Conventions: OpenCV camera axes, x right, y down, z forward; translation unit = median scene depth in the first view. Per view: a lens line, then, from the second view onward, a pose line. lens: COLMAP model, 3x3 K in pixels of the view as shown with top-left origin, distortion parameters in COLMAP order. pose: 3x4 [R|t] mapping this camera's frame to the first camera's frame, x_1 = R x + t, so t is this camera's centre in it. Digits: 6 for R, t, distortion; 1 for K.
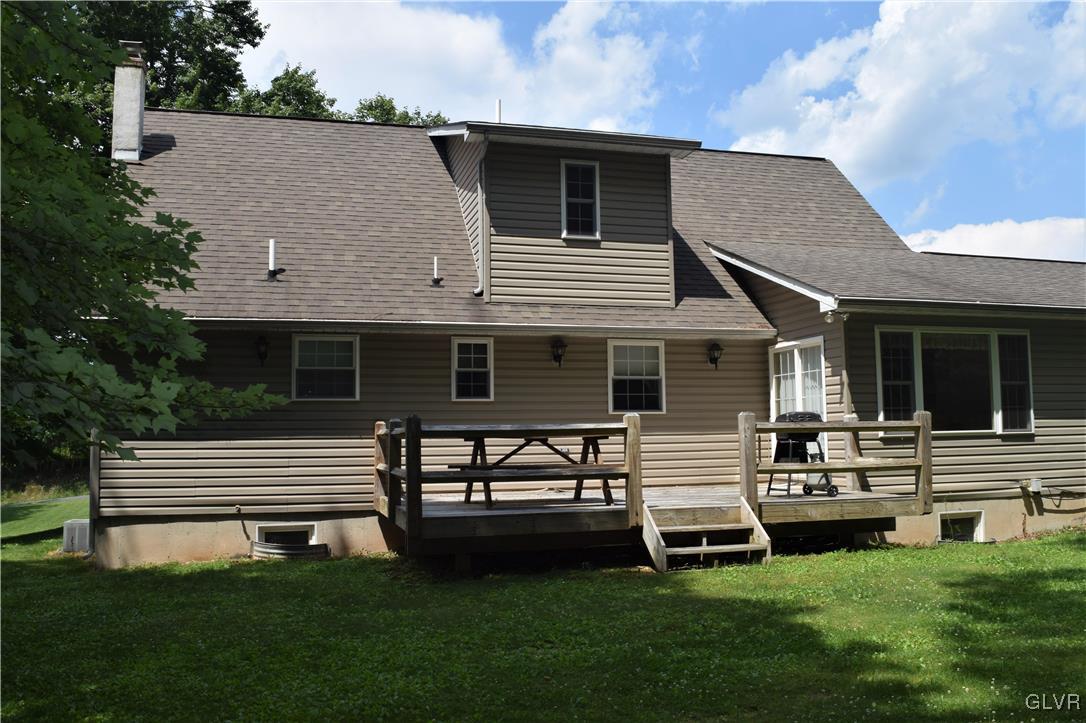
lens RADIAL K [[889.8, 0, 543.6], [0, 889.8, 356.9], [0, 0, 1]] dist [-0.084309, 0.012075]
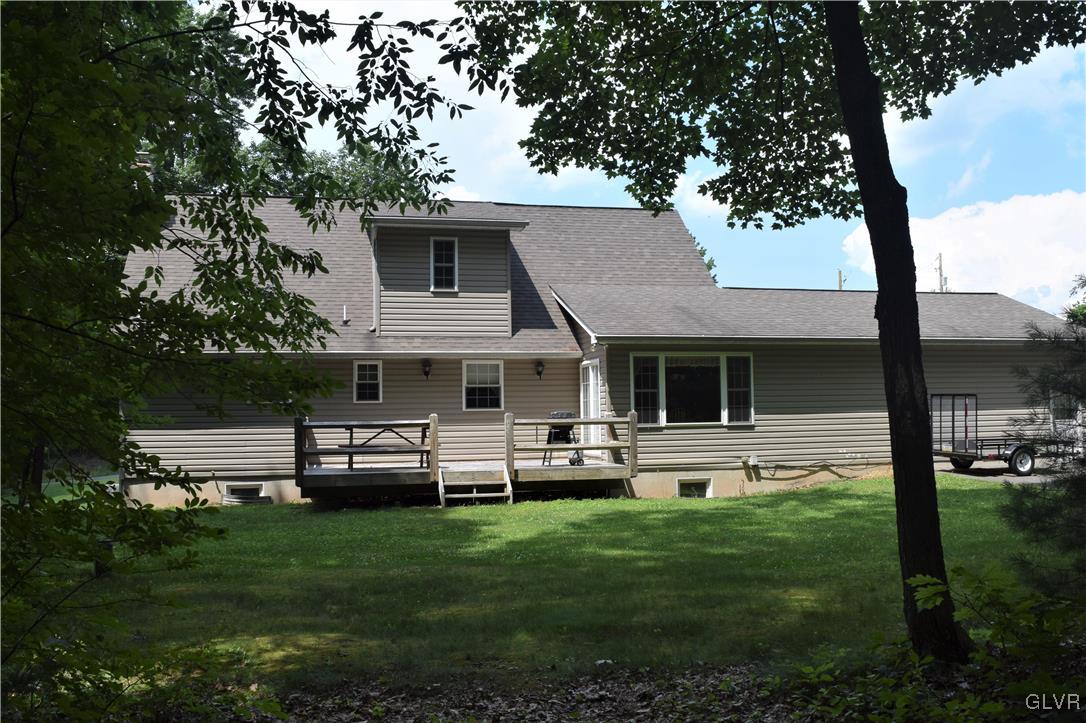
lens RADIAL K [[889.8, 0, 542.3], [0, 889.8, 367.1], [0, 0, 1]] dist [-0.084309, 0.012075]
pose [[0.999035, -0.005026, -0.043641, 0.280335], [0.006484, 0.999423, 0.033348, -0.058531], [0.043448, -0.033599, 0.998491, -0.482028]]
